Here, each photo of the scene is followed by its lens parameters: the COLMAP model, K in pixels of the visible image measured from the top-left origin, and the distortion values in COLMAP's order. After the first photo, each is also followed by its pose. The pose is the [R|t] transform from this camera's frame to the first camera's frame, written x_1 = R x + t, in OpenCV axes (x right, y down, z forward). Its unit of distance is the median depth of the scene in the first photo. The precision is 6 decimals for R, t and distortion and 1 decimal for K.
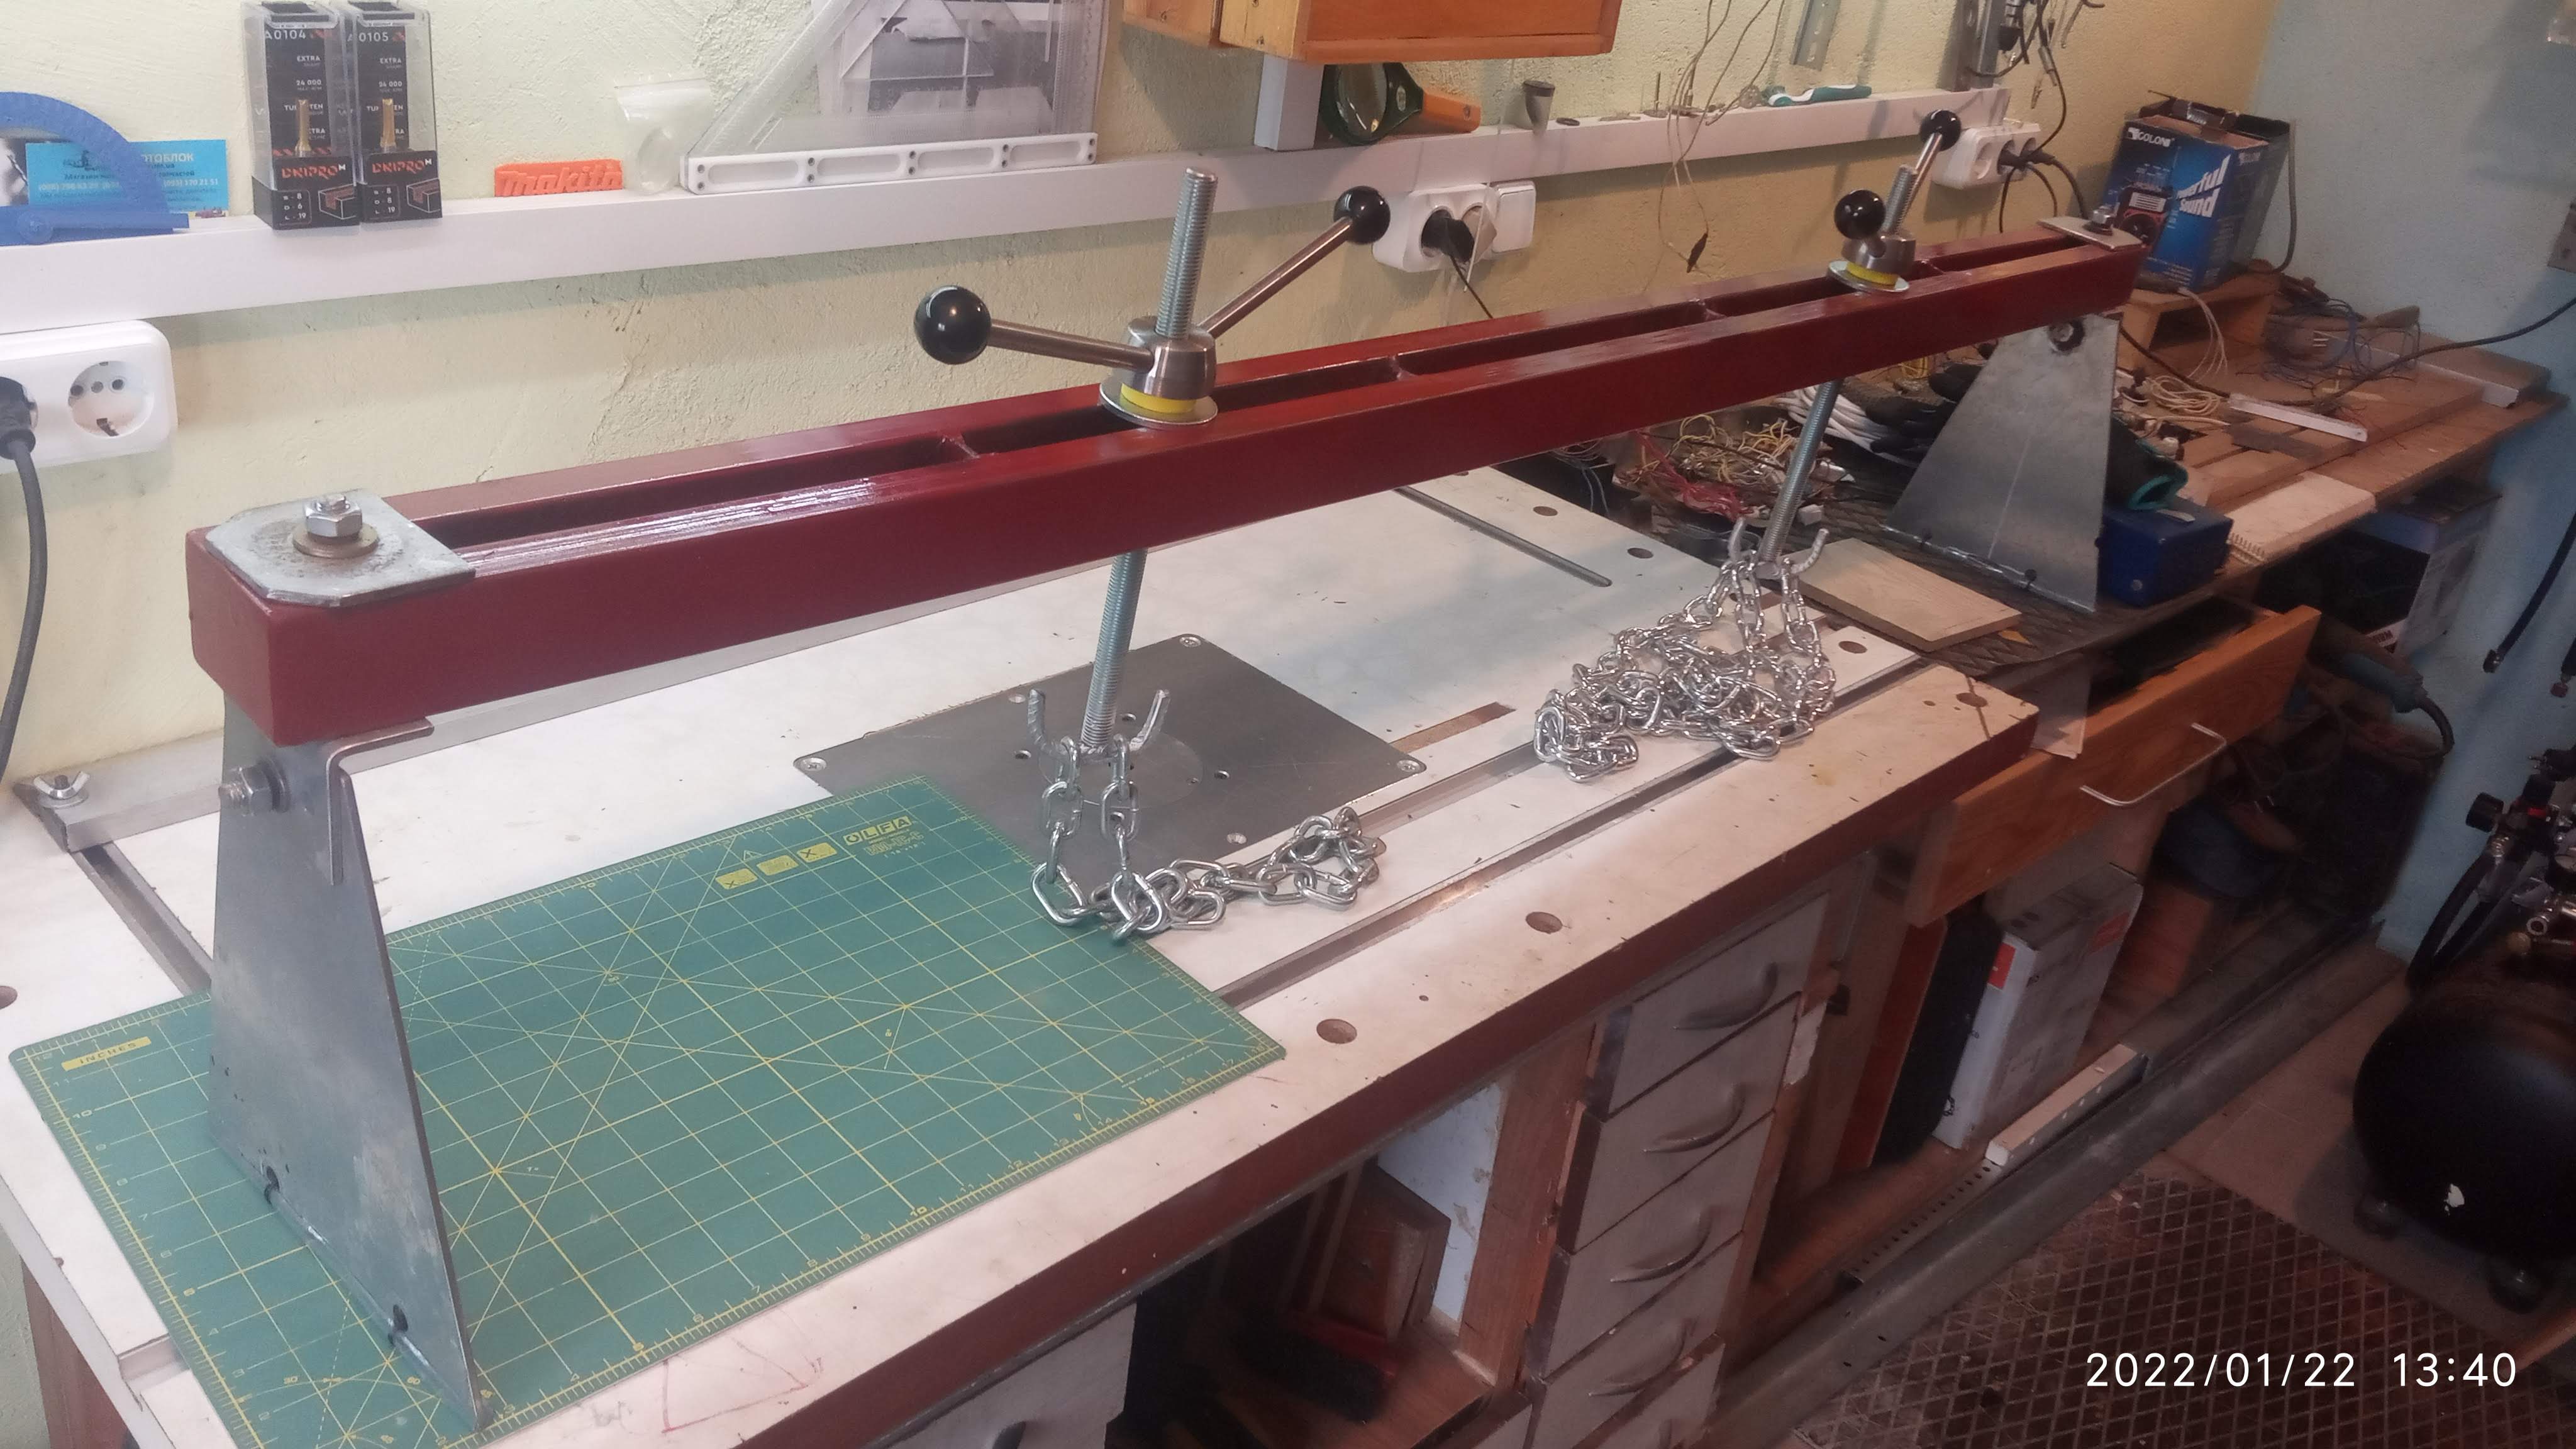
lens RADIAL K [[2113.2, 0, 1288.0], [0, 2113.2, 724.5], [0, 0, 1]] dist [0.116737, -0.239693]
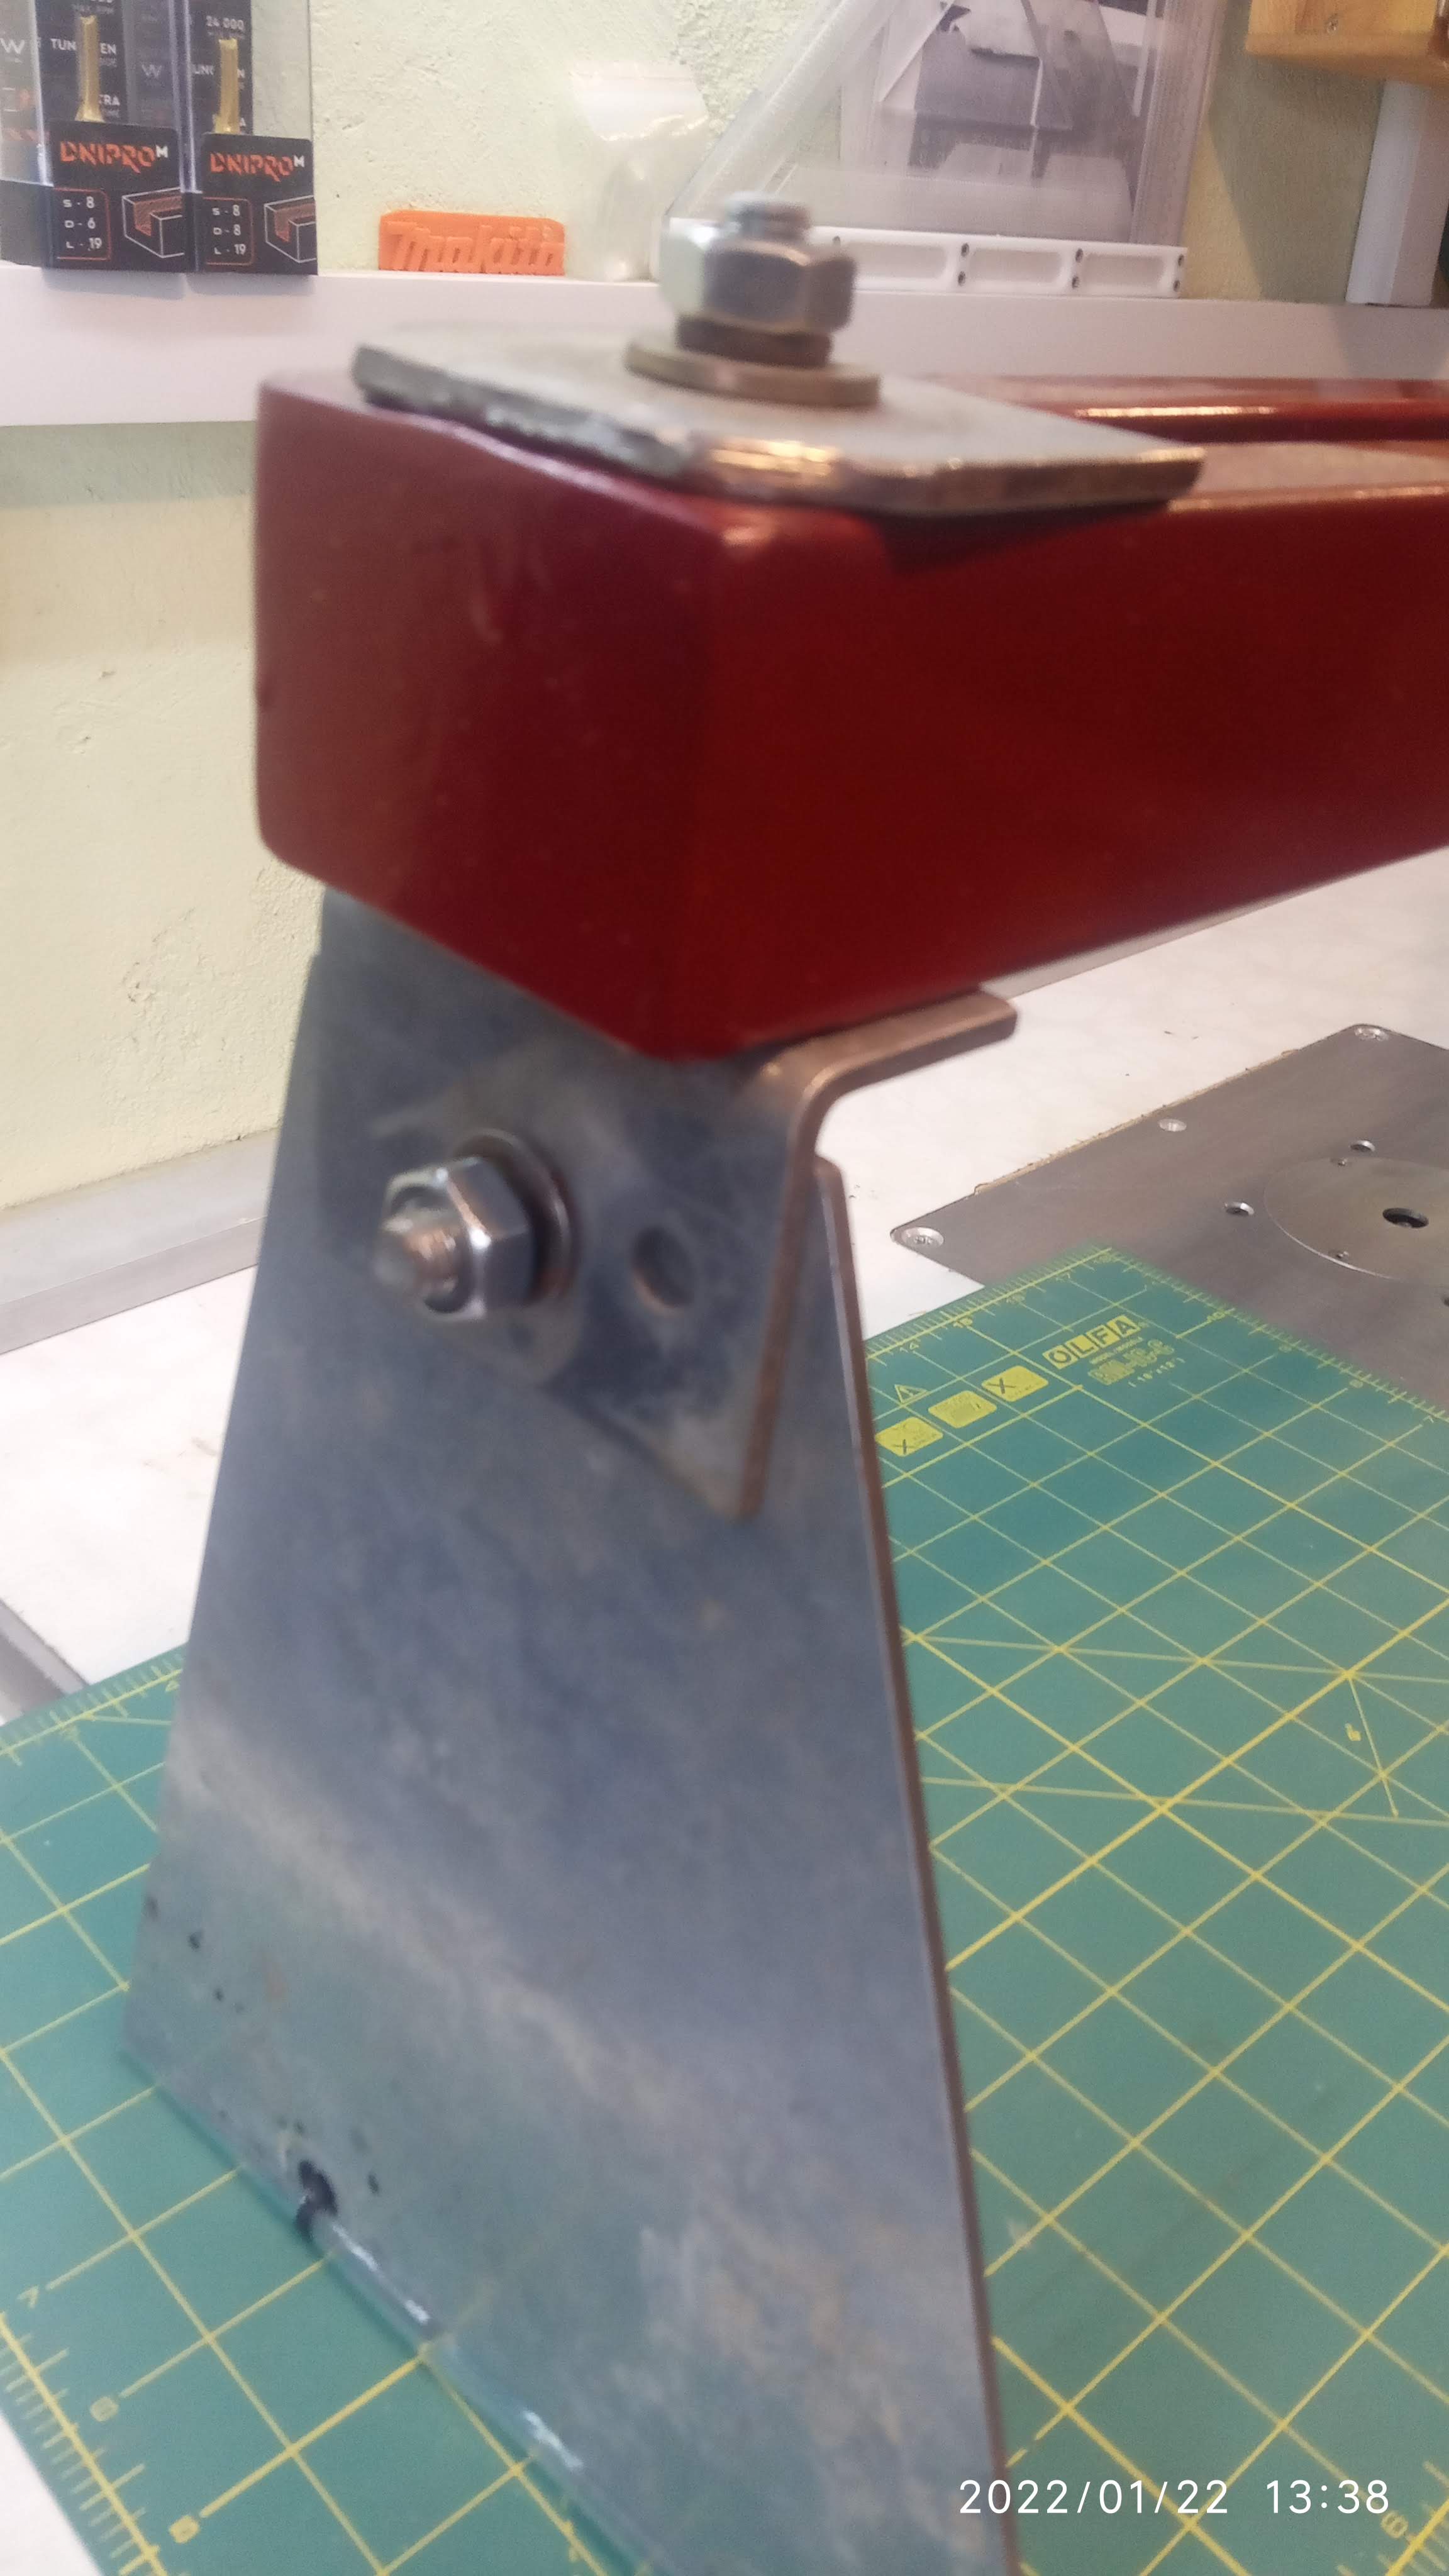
lens RADIAL K [[2041.3, 0, 664.6], [0, 2041.3, 1294.4], [0, 0, 1]] dist [0.103658, -0.181931]
pose [[0.997863, -0.047535, -0.044842, -0.244057], [0.048293, 0.998705, 0.015993, 0.019800], [0.044023, -0.018124, 0.998866, 0.383703]]
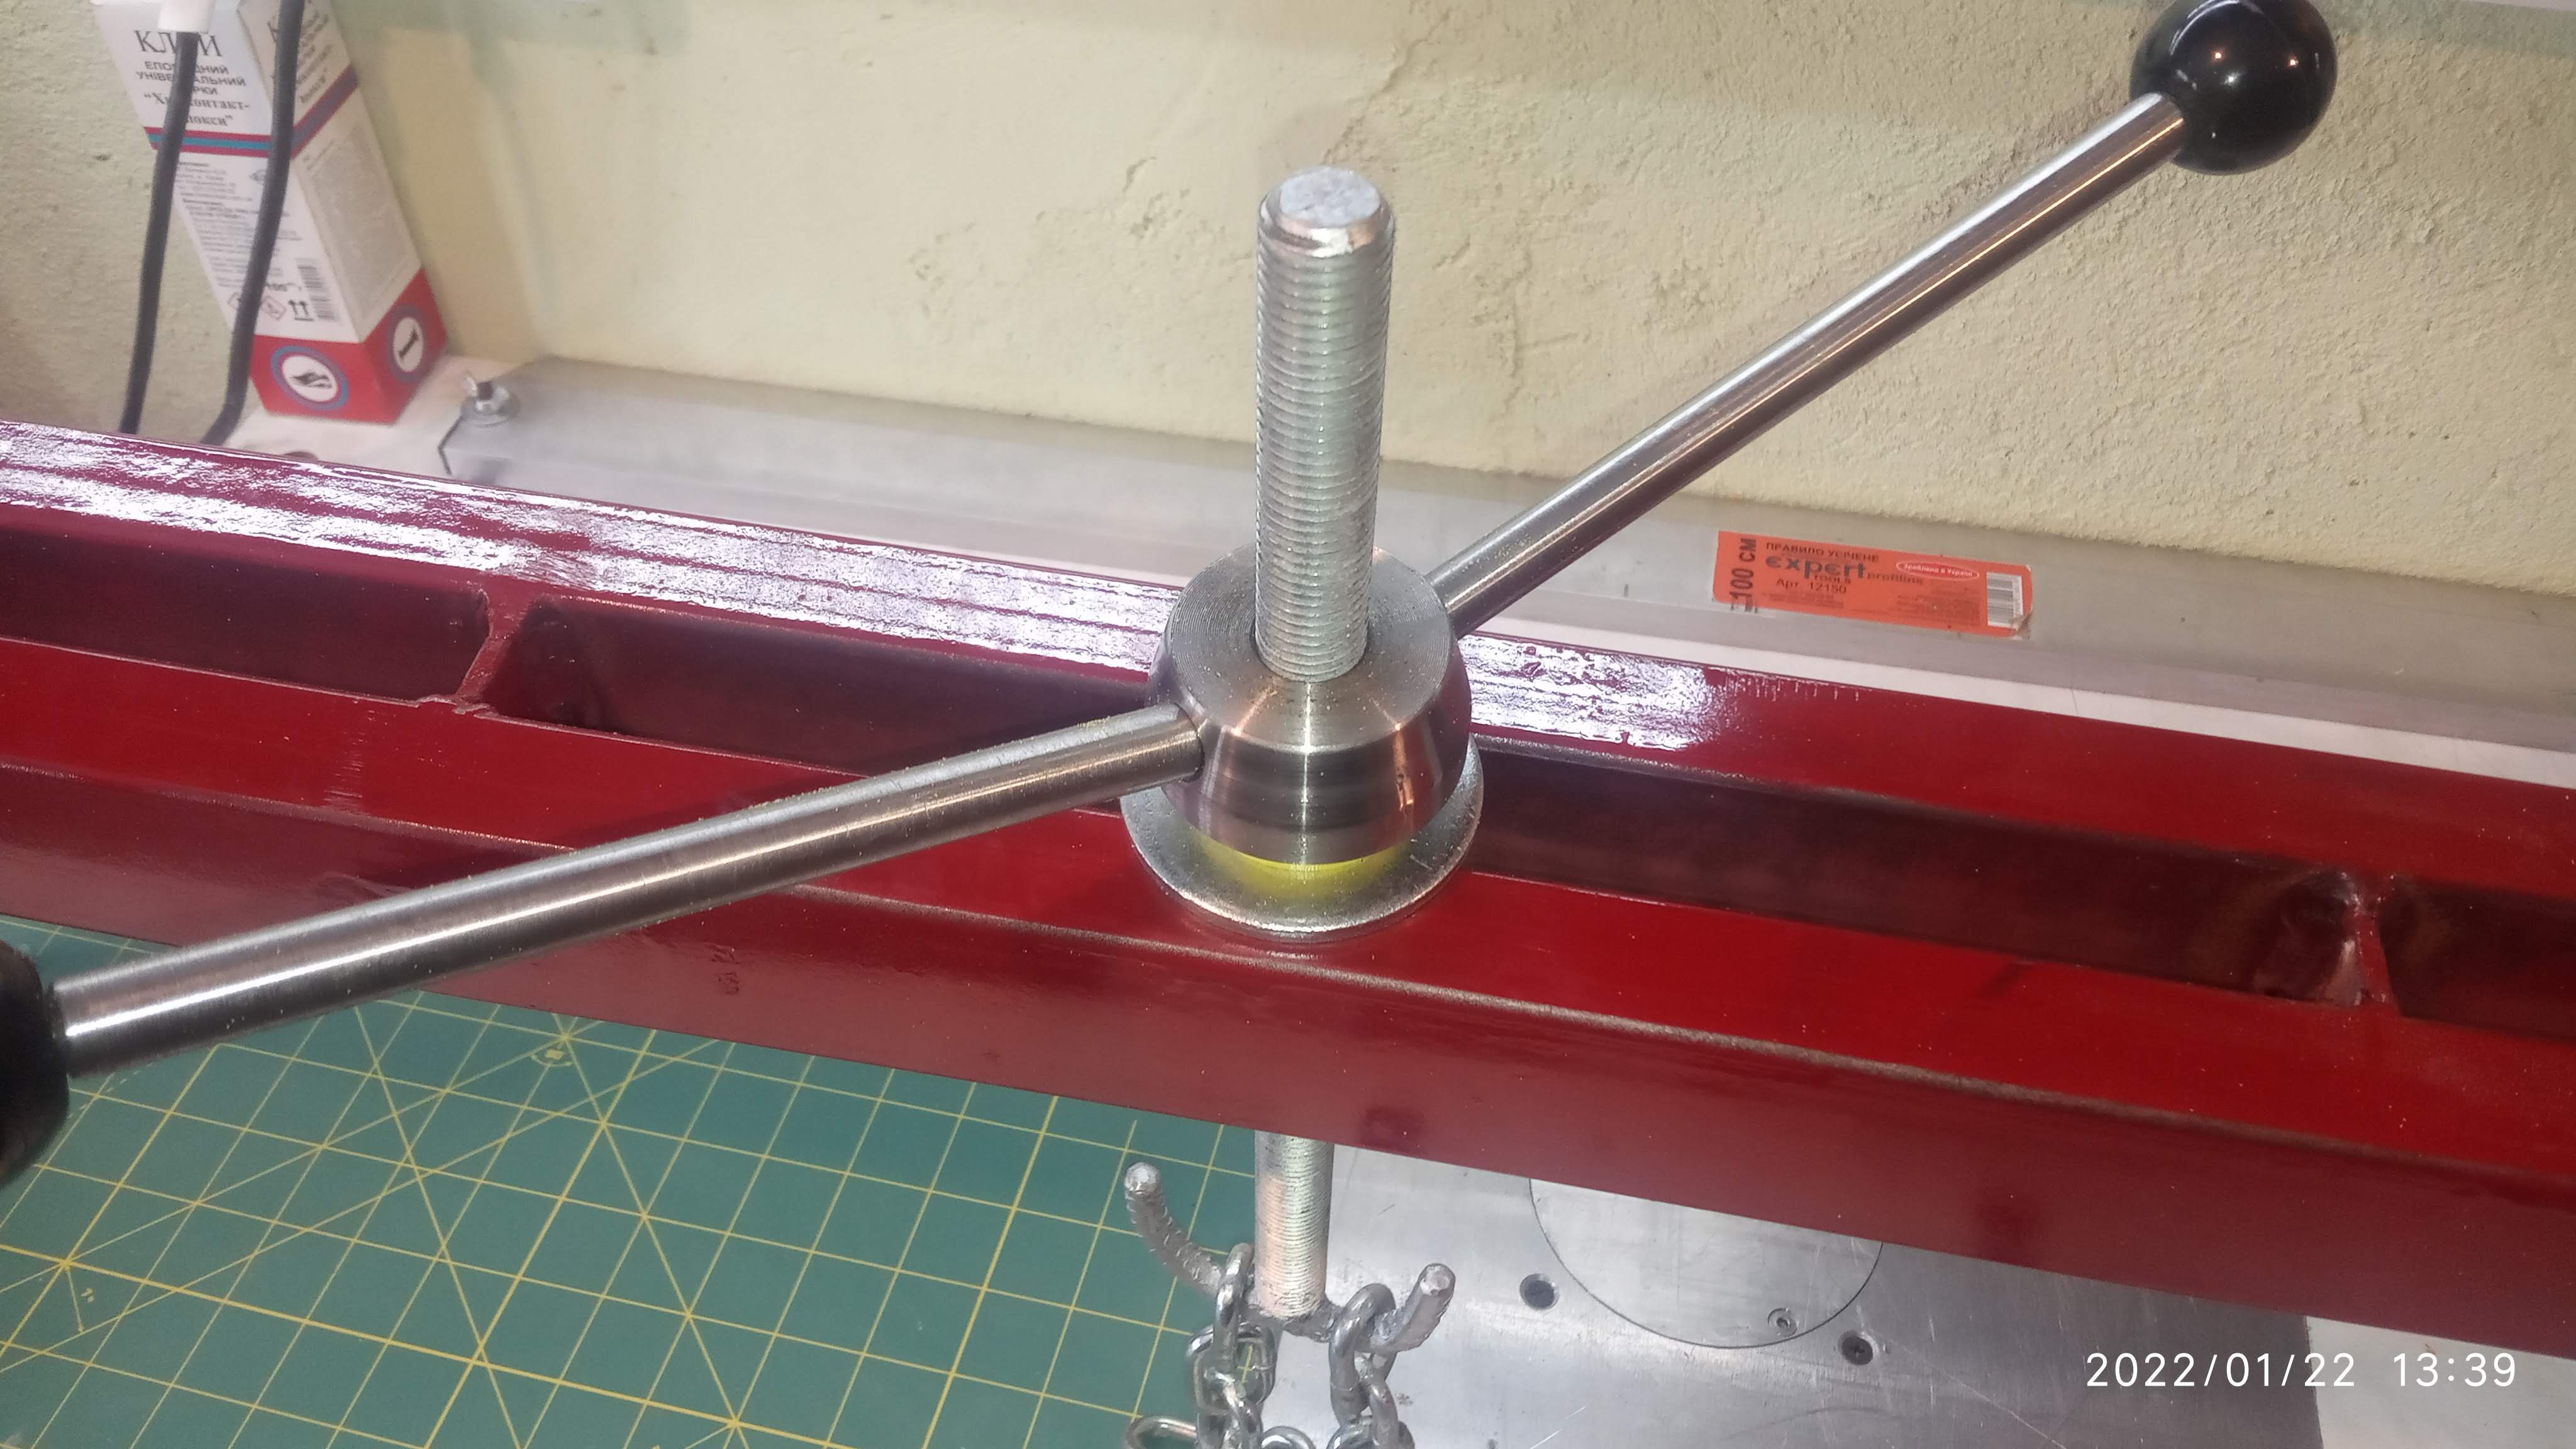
lens RADIAL K [[2138.0, 0, 1276.5], [0, 2138.0, 725.6], [0, 0, 1]] dist [0.119253, -0.249284]
pose [[0.543934, 0.518724, -0.659591, 0.127533], [-0.316300, 0.854807, 0.411411, -0.224714], [0.777232, -0.015152, 0.629031, 0.579553]]
